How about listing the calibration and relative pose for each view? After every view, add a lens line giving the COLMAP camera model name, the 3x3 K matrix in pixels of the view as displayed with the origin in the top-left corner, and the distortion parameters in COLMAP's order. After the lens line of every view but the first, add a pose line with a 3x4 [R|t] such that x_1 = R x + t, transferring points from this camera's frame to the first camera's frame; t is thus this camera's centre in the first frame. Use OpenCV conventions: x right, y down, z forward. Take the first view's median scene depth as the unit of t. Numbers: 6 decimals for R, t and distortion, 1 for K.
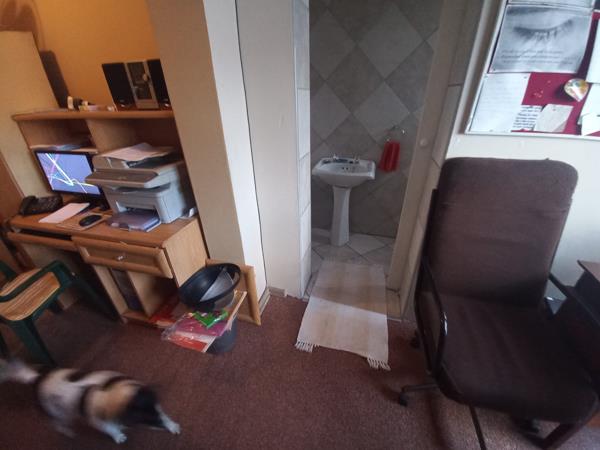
lens RADIAL K [[243.5, 0, 307.7], [0, 243.5, 224.7], [0, 0, 1]] dist [-0.001432, -0.000588]
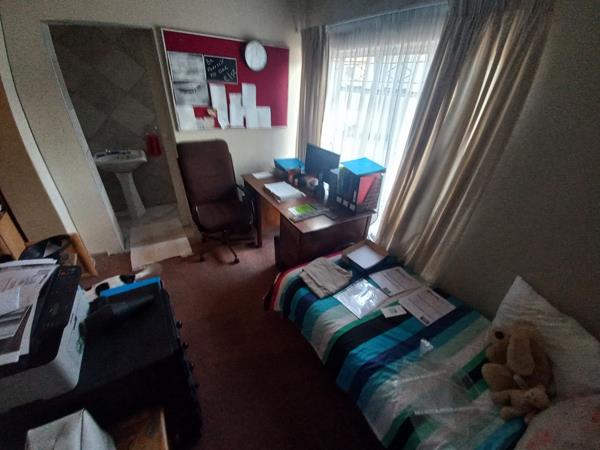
lens RADIAL K [[243.5, 0, 307.7], [0, 243.5, 224.7], [0, 0, 1]] dist [-0.001432, -0.000588]
pose [[0.678535, -0.333609, 0.654443, -0.185122], [0.297870, 0.939346, 0.170005, 0.246000], [-0.671463, 0.079585, 0.736752, -0.826886]]
